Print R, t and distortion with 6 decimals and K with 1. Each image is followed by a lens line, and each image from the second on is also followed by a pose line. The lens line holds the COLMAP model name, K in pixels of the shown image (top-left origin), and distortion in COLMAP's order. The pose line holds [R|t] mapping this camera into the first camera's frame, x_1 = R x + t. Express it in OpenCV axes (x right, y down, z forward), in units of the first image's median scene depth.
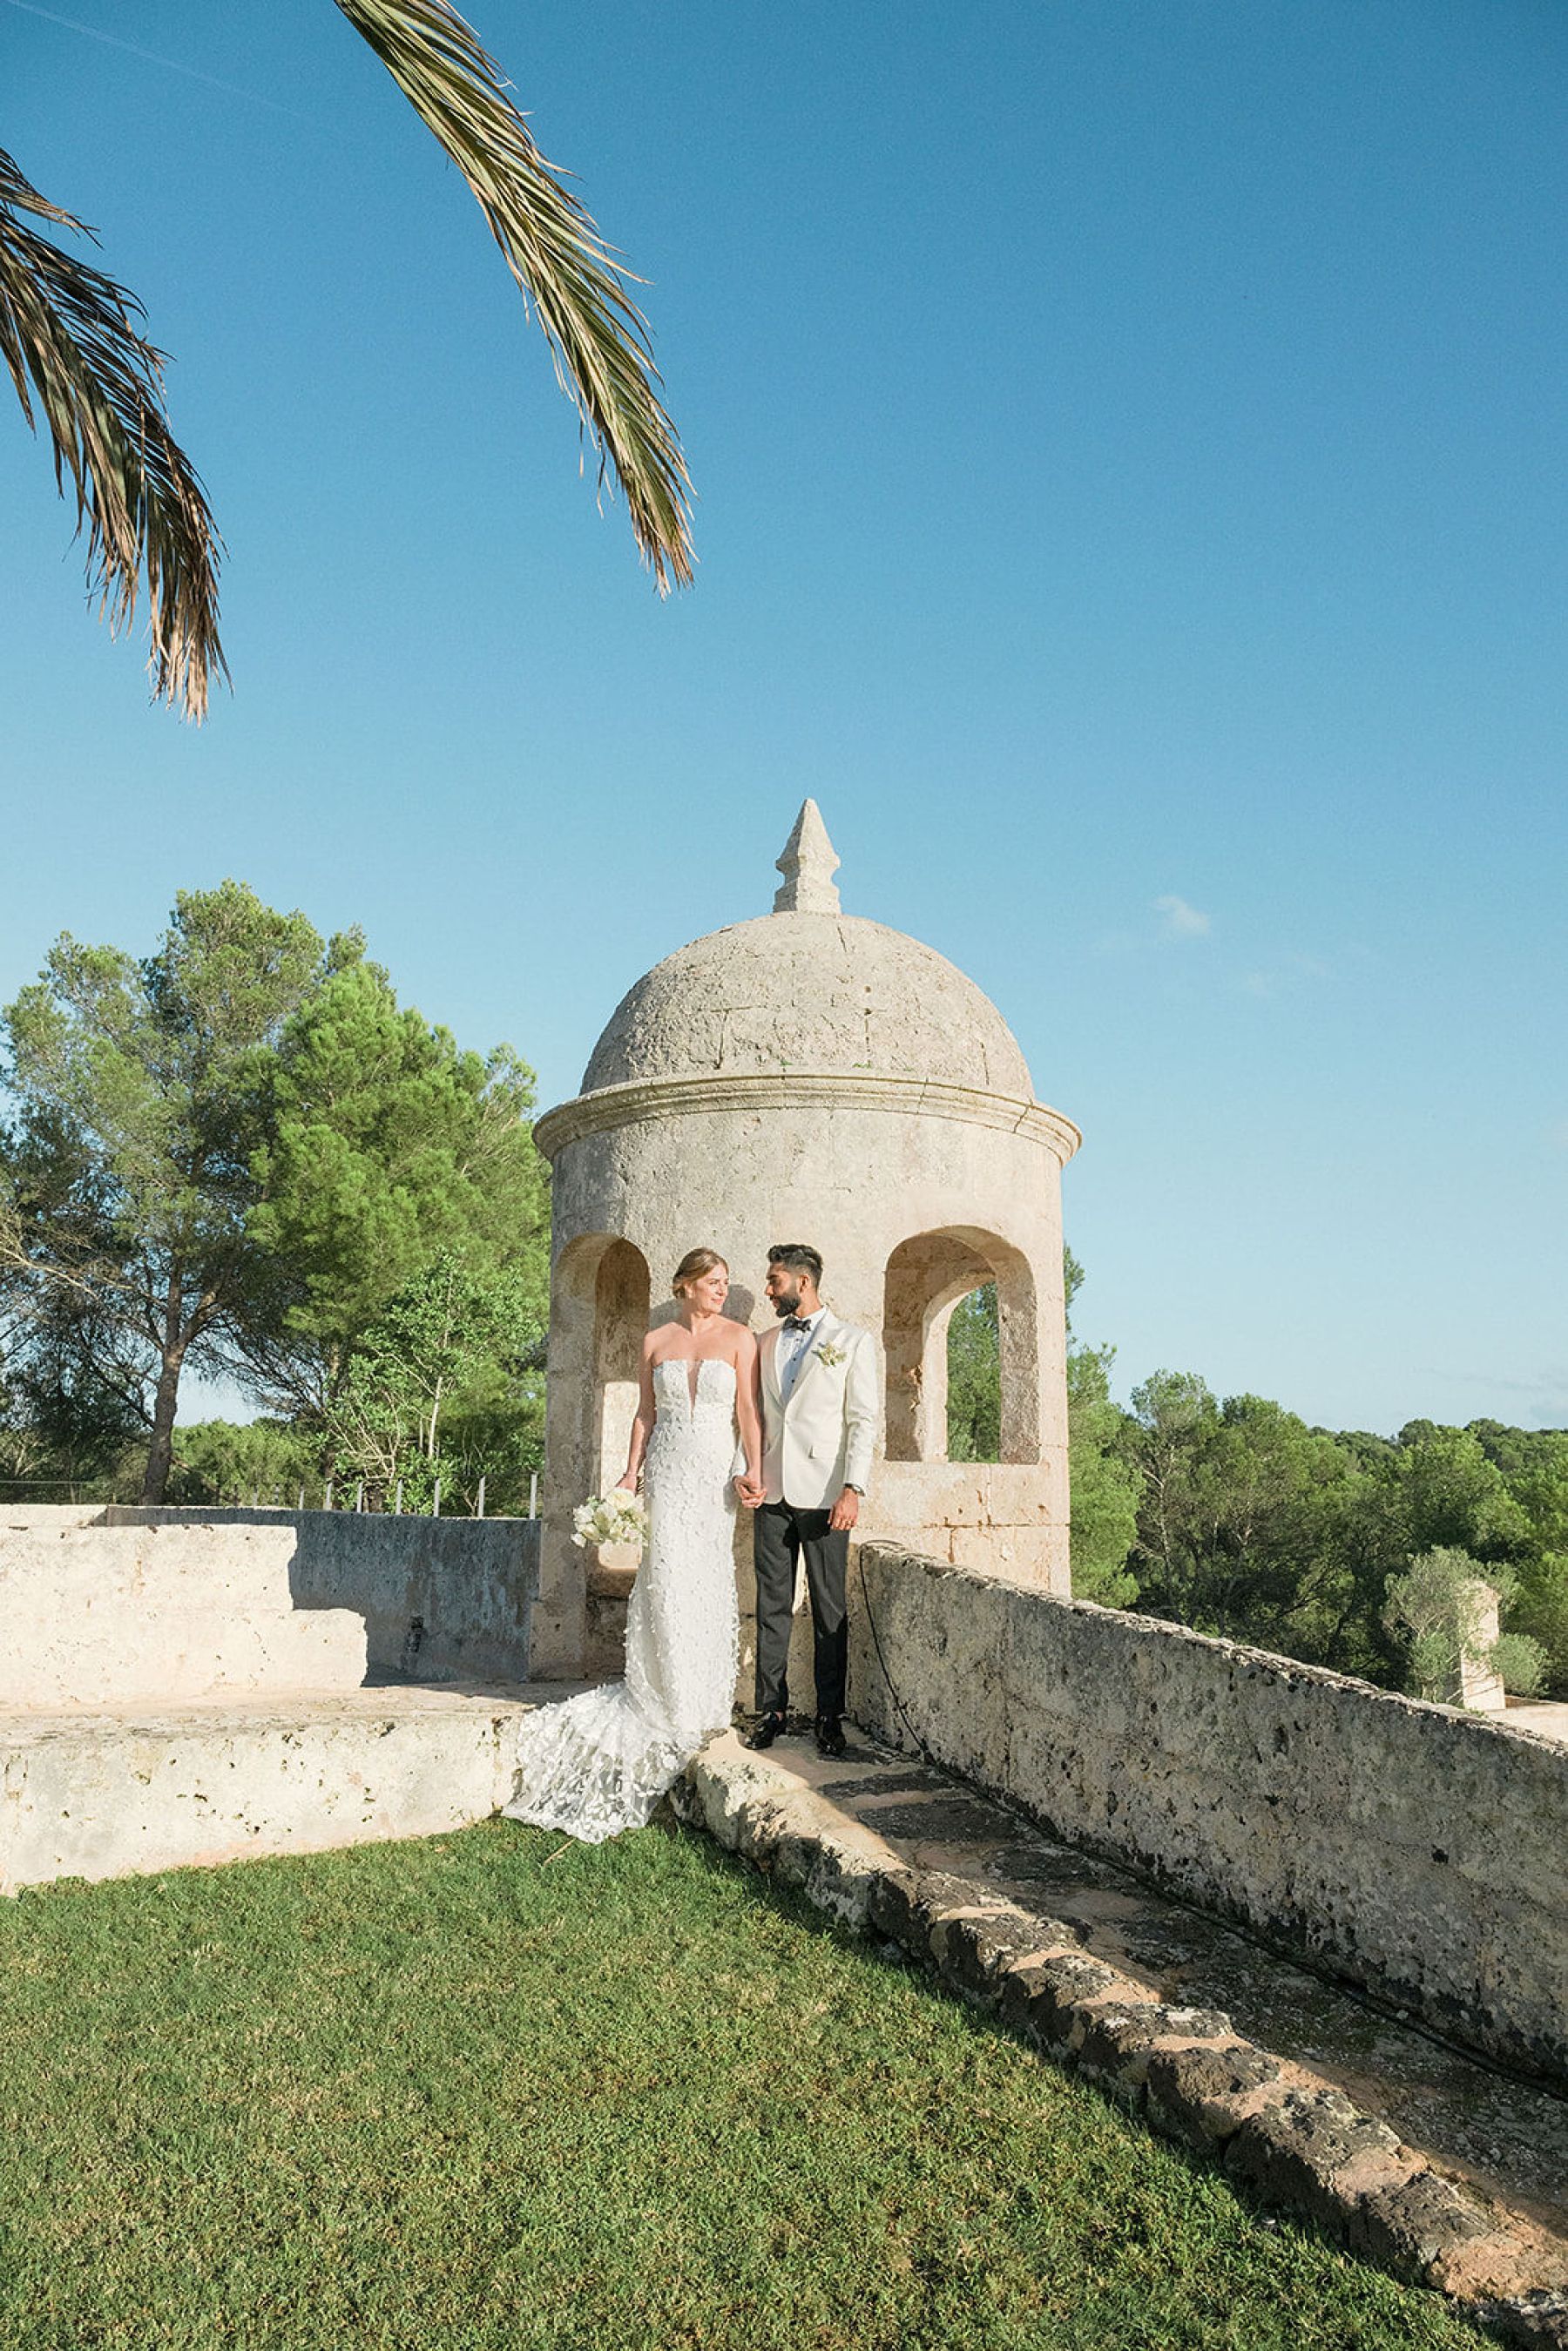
lens RADIAL K [[1592.7, 0, 793.2], [0, 1592.7, 1179.5], [0, 0, 1]] dist [-0.003033, 0.005353]
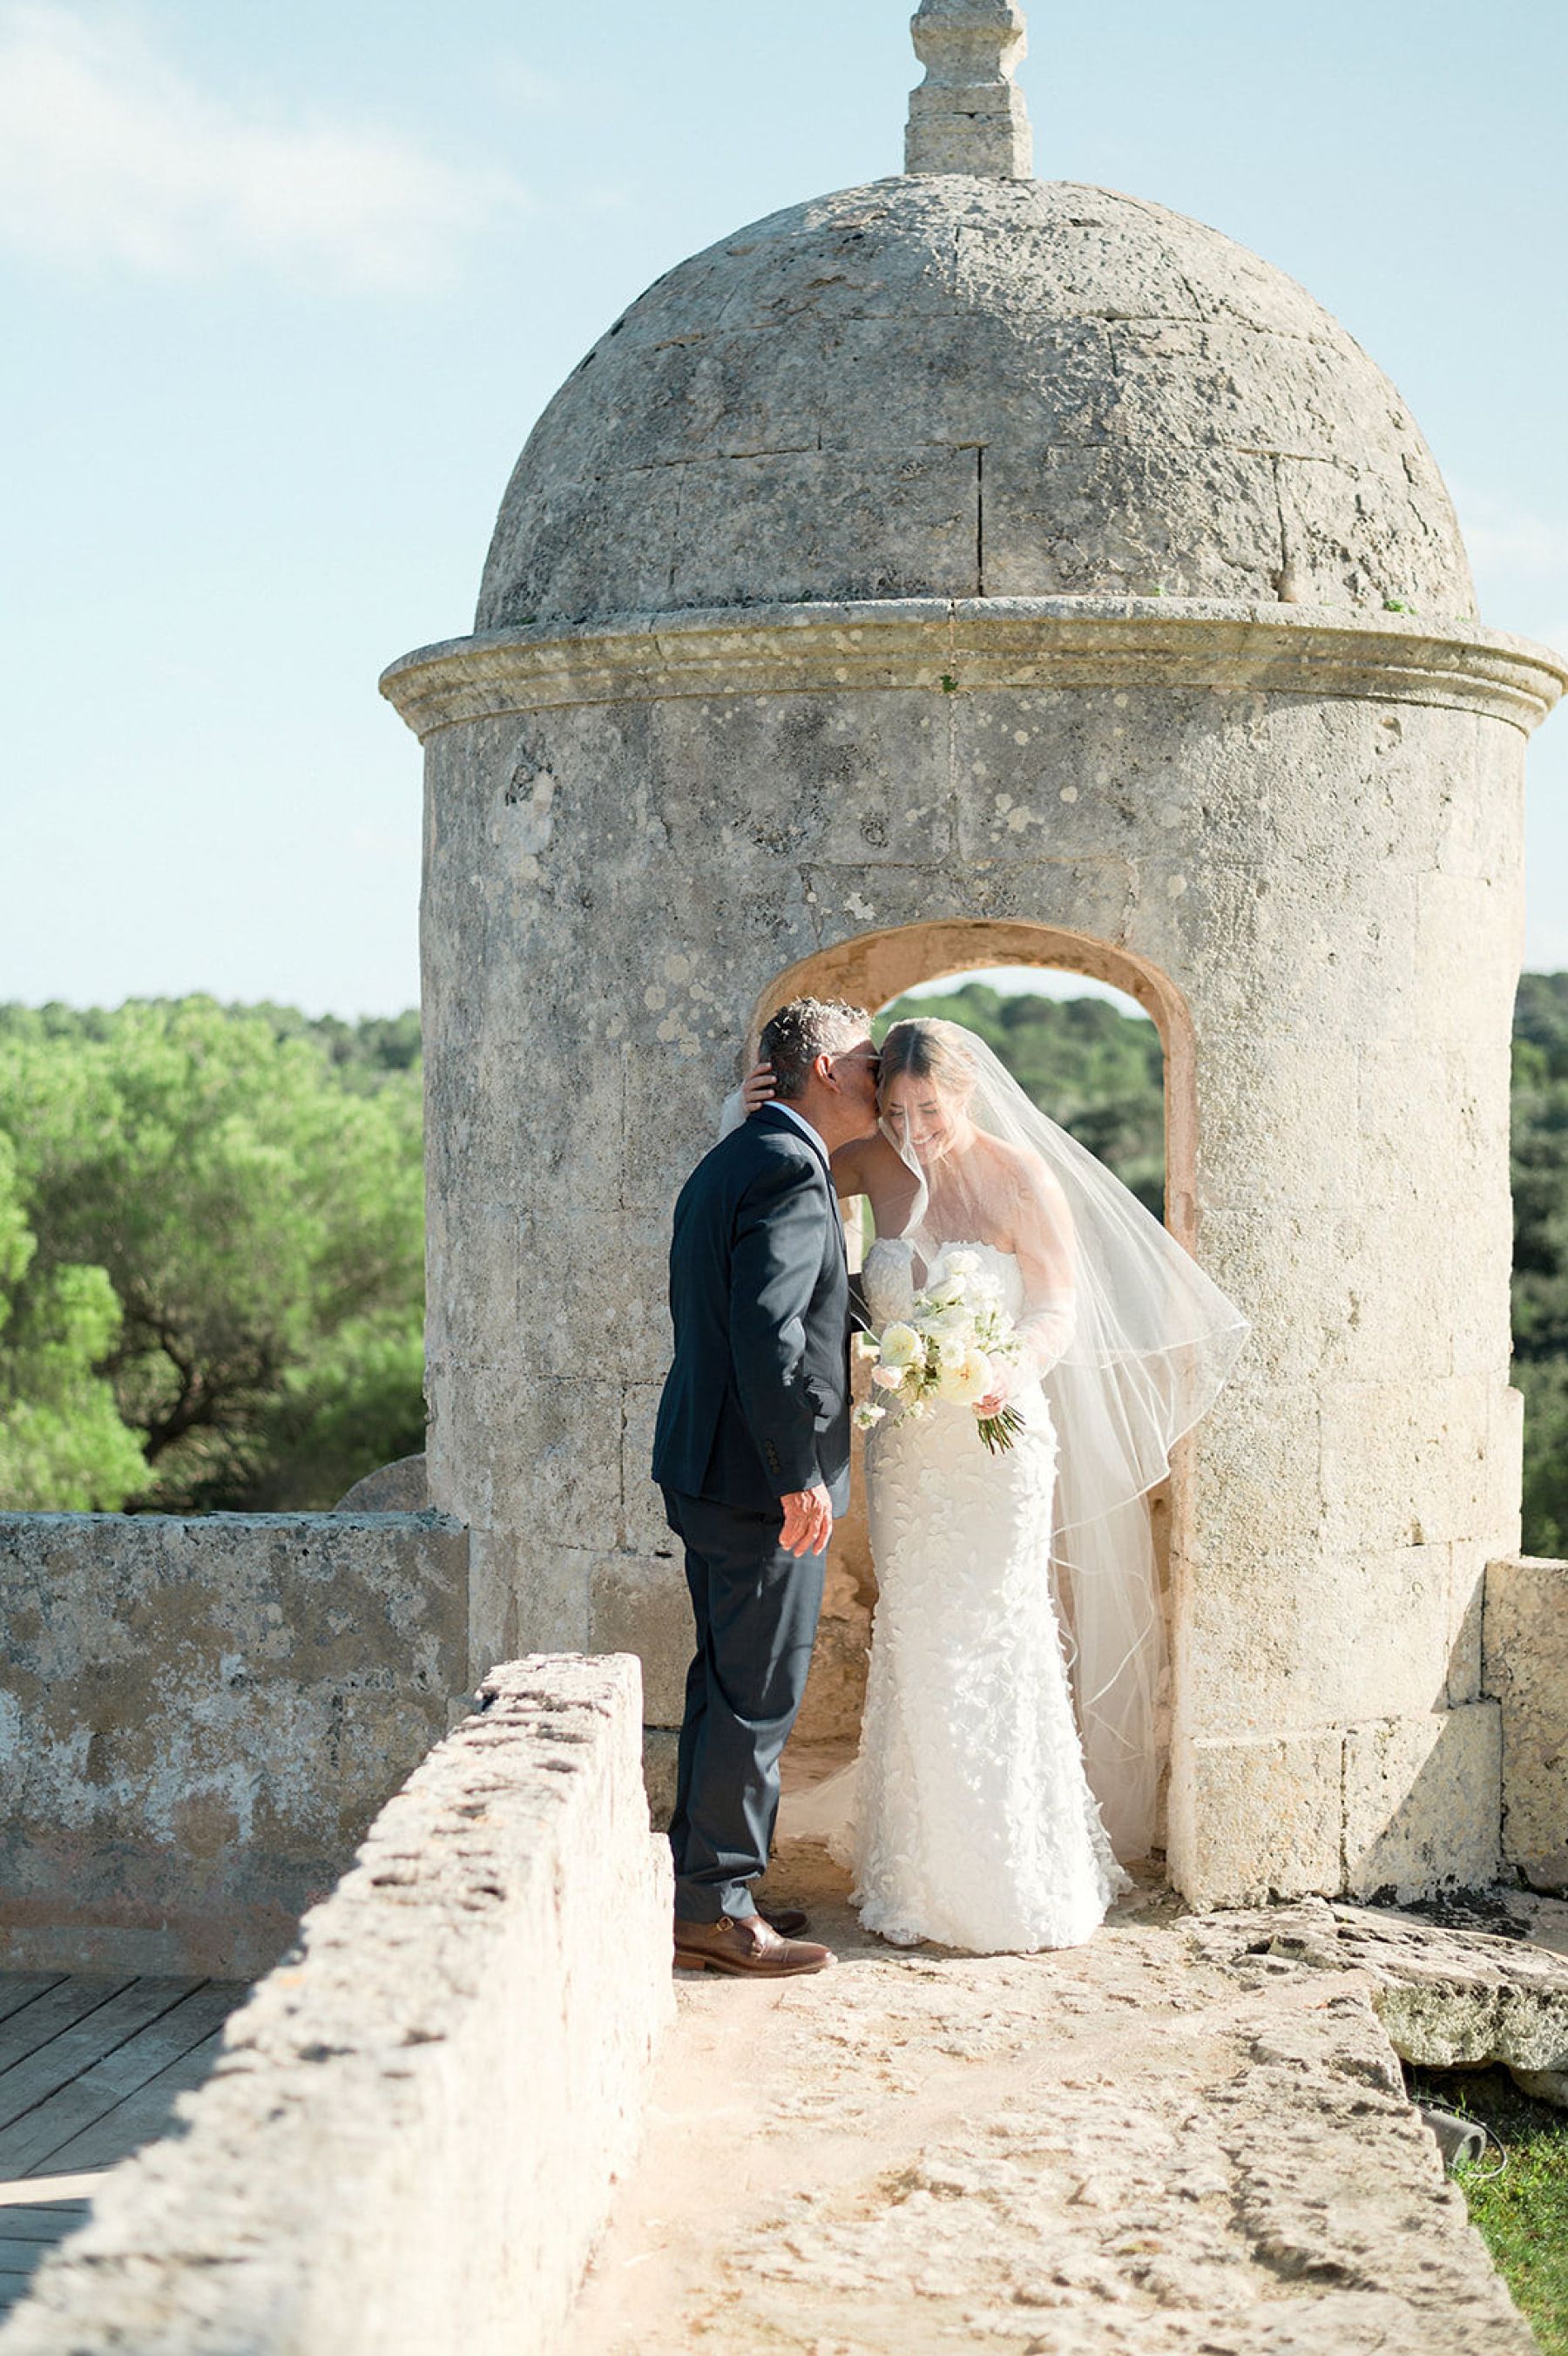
lens RADIAL K [[3624.8, 0, 770.5], [0, 3624.8, 1159.6], [0, 0, 1]] dist [0.011543, 0.000000]
pose [[0.621553, -0.016379, 0.783201, -1.417669], [-0.153739, 0.977788, 0.142457, -0.051187], [-0.768138, -0.208953, 0.605229, 0.645884]]
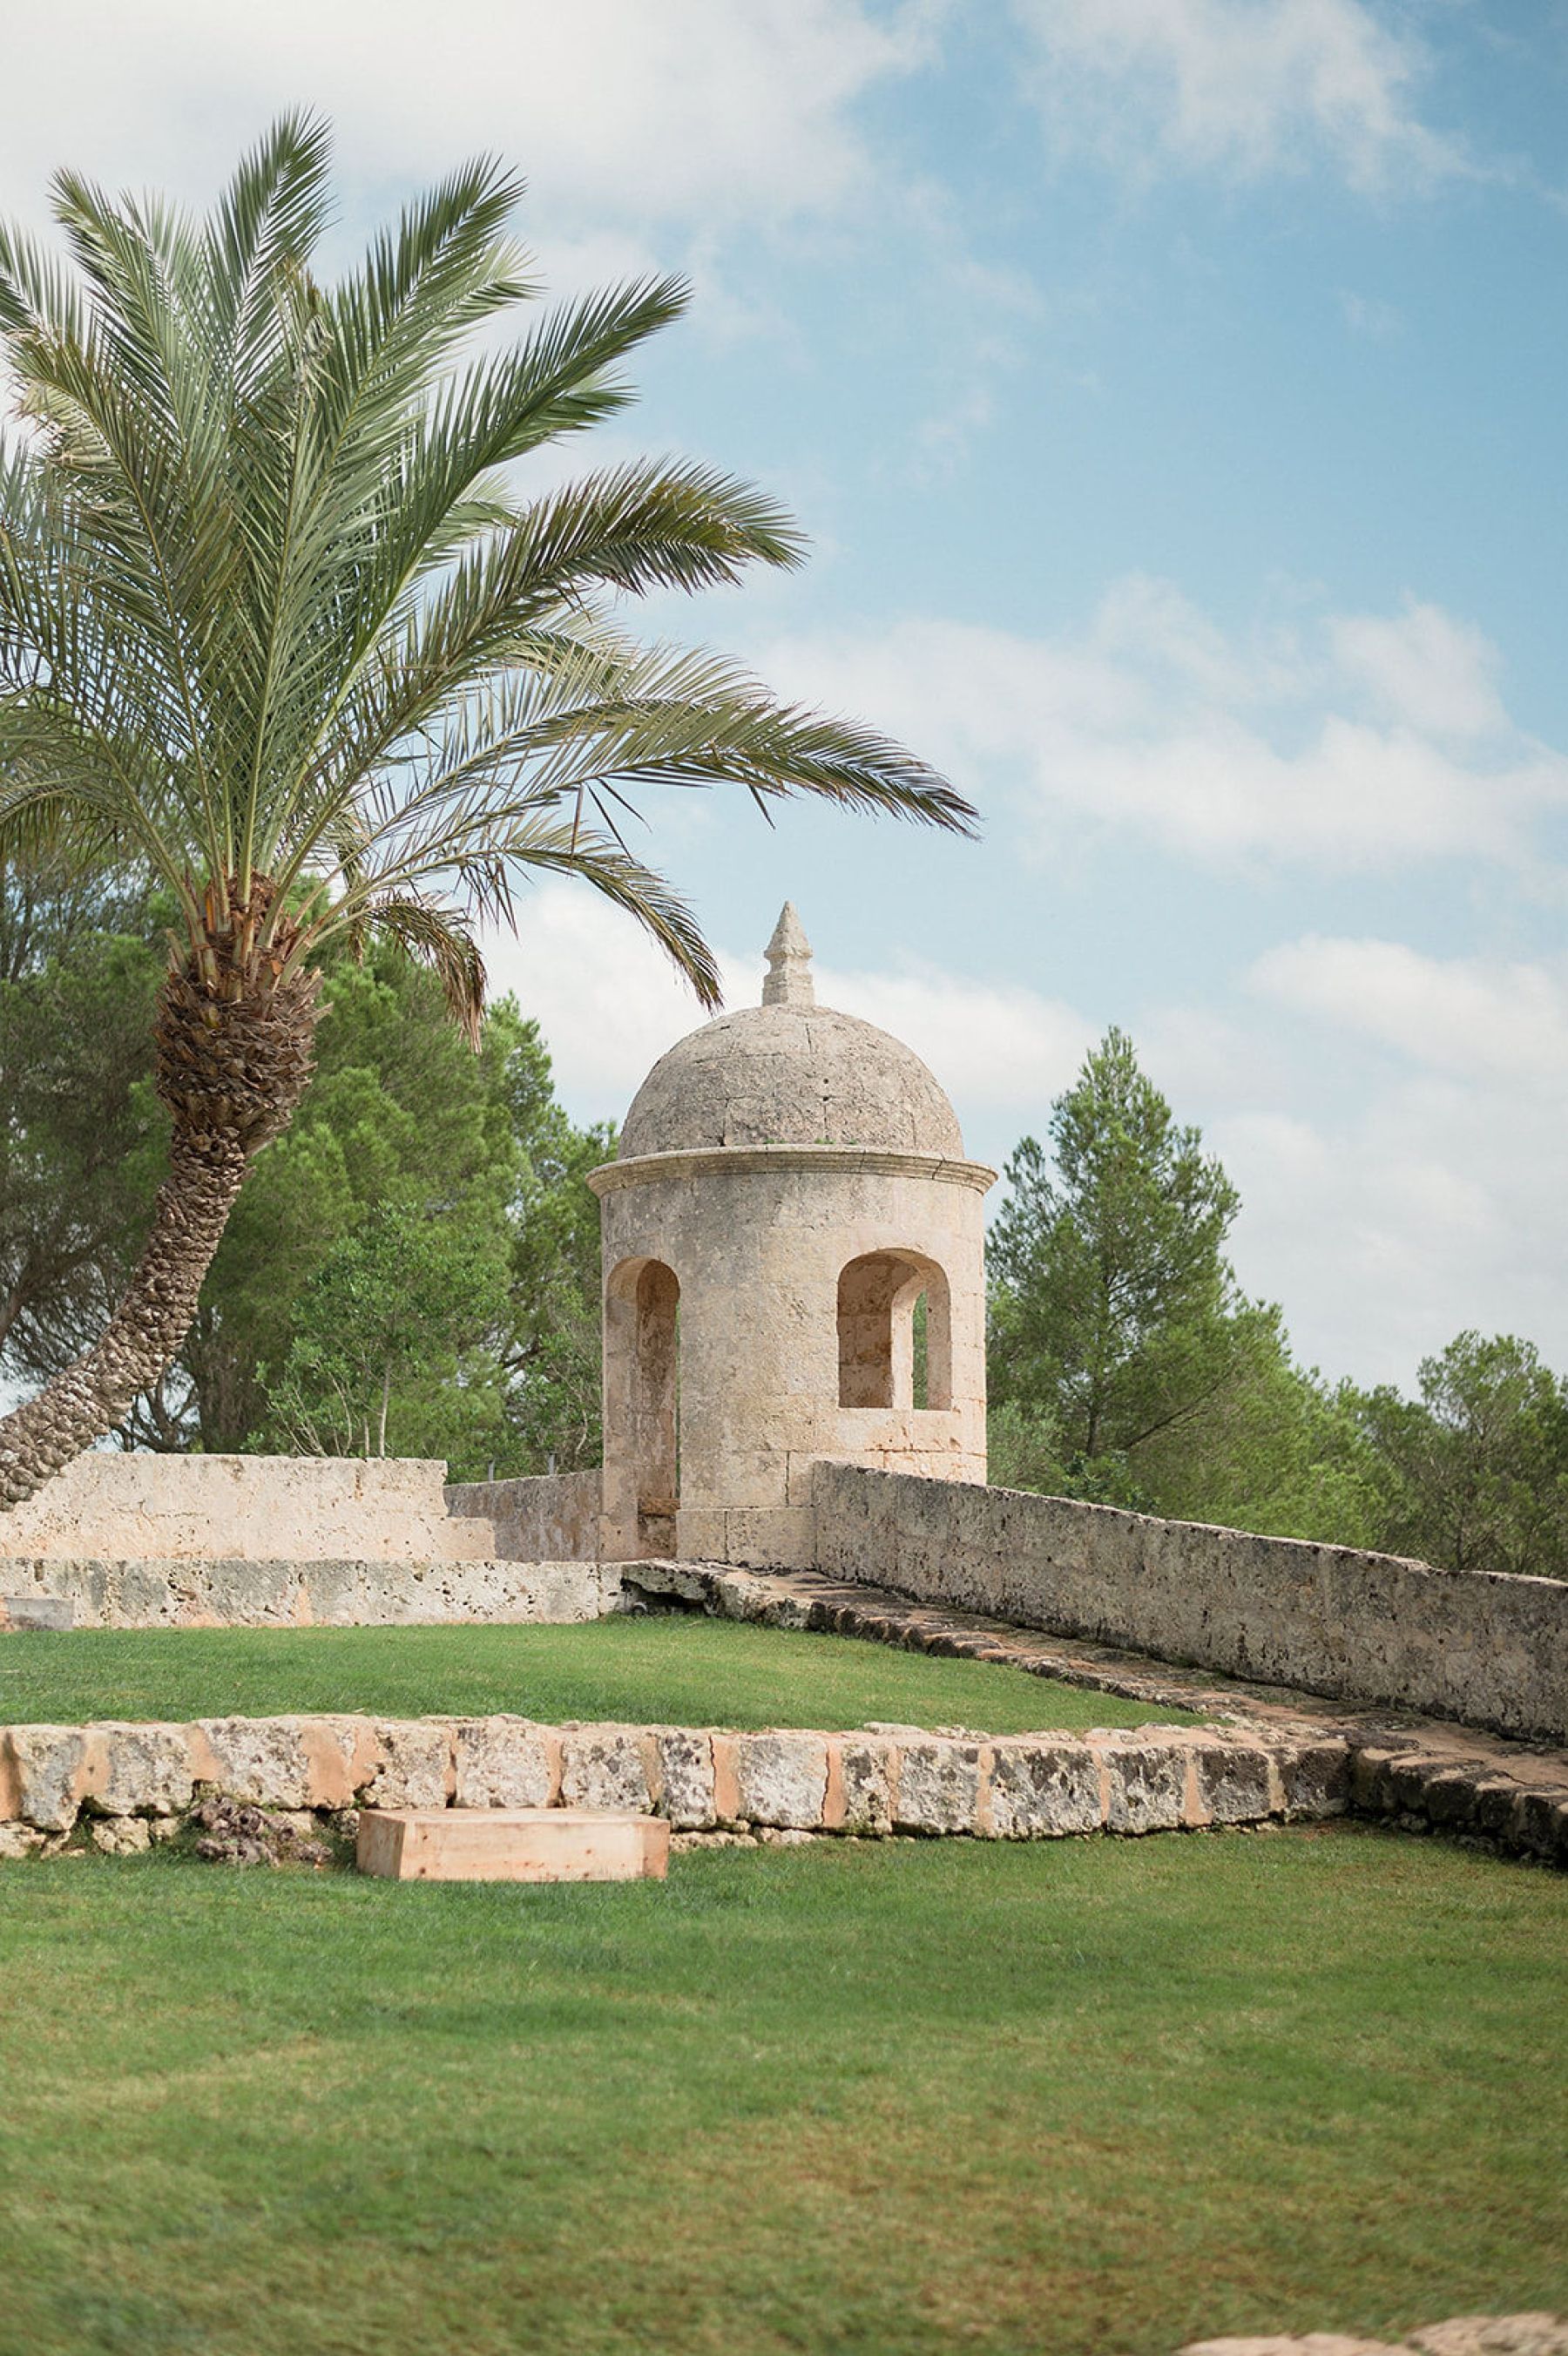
lens RADIAL K [[3624.8, 0, 776.2], [0, 3624.8, 1178.5], [0, 0, 1]] dist [0.011543, 0.000000]
pose [[0.999145, -0.021100, -0.035540, 0.171450], [0.023695, 0.996957, 0.074265, -0.408091], [0.033865, -0.075043, 0.996605, -3.314355]]
